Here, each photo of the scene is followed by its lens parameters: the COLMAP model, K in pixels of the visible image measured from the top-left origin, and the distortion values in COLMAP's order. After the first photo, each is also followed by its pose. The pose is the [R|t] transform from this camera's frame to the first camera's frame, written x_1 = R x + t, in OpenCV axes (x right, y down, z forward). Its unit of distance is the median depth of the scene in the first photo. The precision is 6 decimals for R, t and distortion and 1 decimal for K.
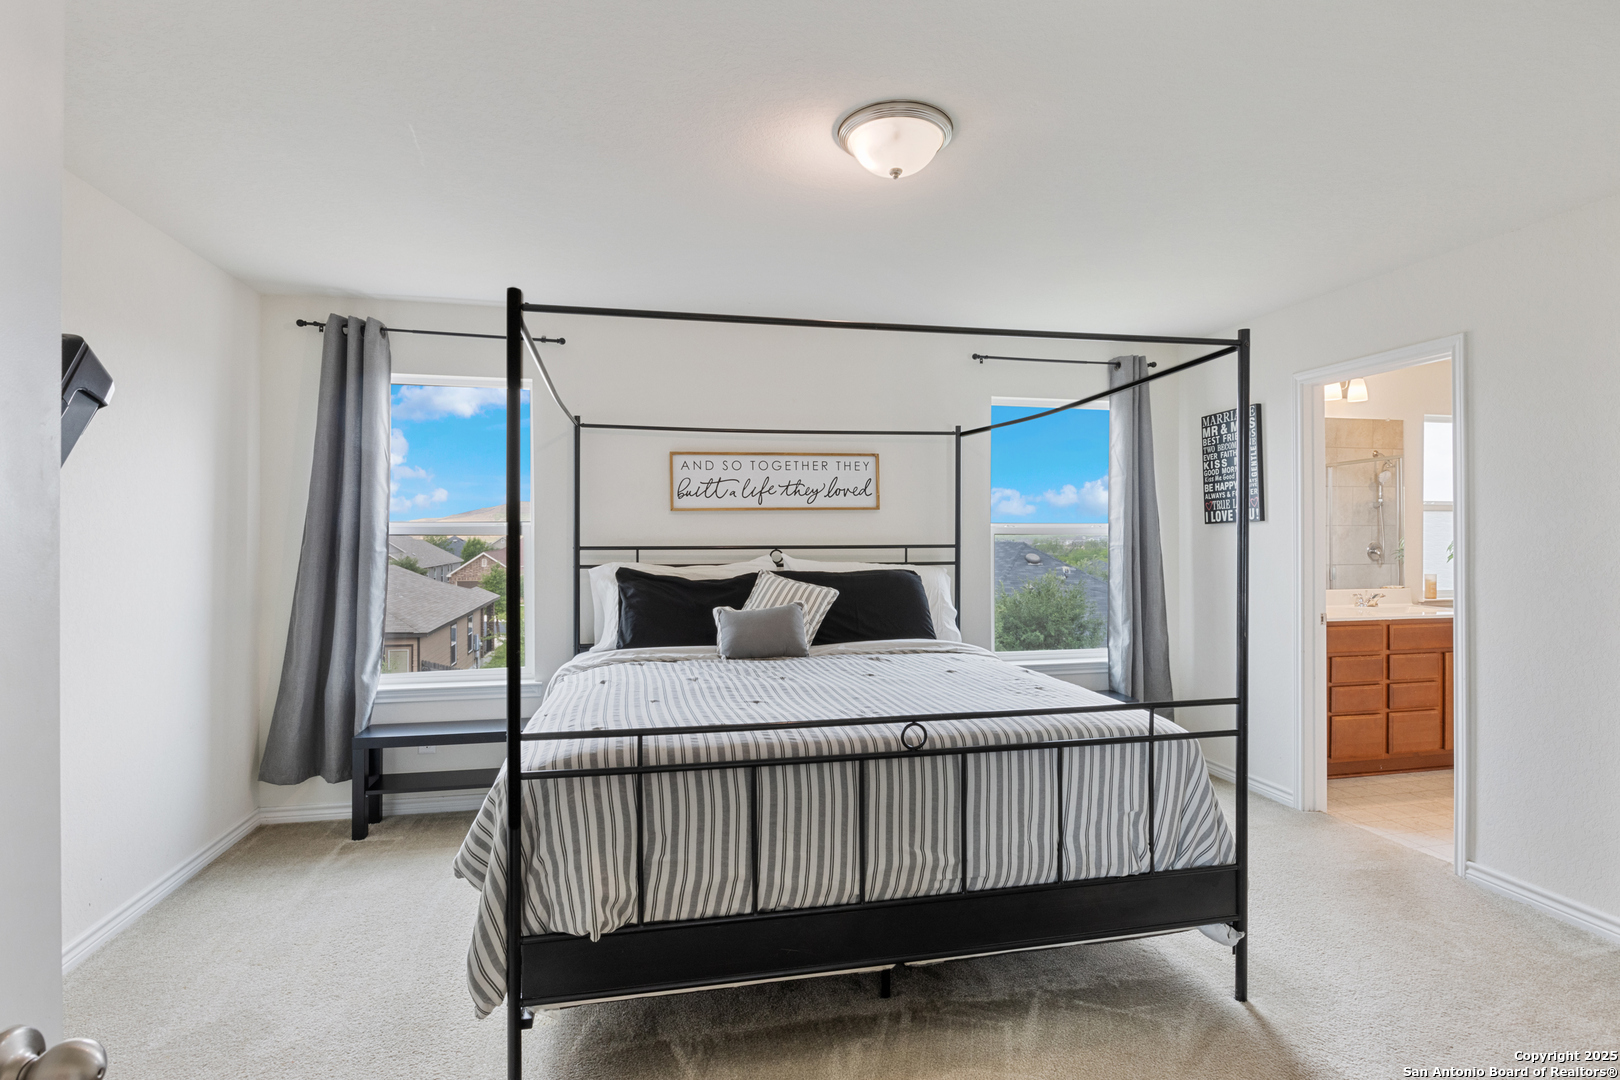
lens RADIAL K [[808.1, 0, 810.0], [0, 808.1, 540.0], [0, 0, 1]] dist [-0.013204, 0.000150]
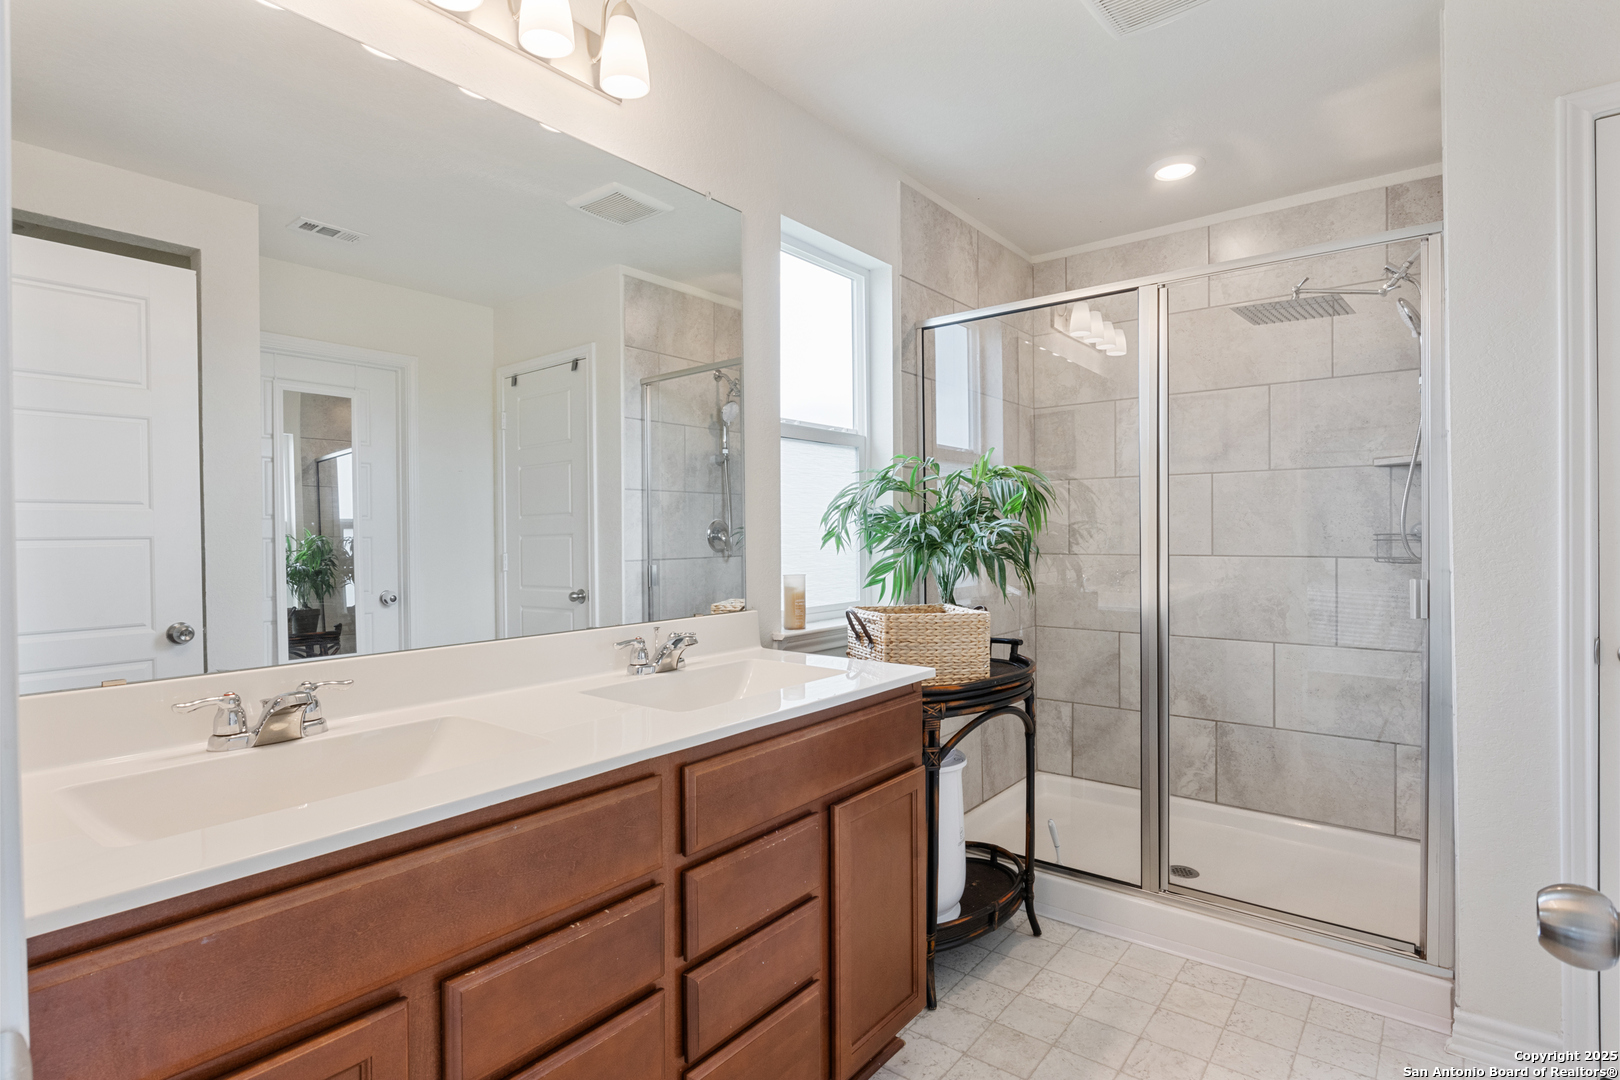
lens RADIAL K [[808.1, 0, 810.0], [0, 808.1, 540.0], [0, 0, 1]] dist [-0.013204, 0.000150]
pose [[0.774777, -0.009007, 0.632170, 0.377512], [0.008886, 0.999955, 0.003358, 0.016211], [-0.632172, 0.003016, 0.774822, 0.491174]]
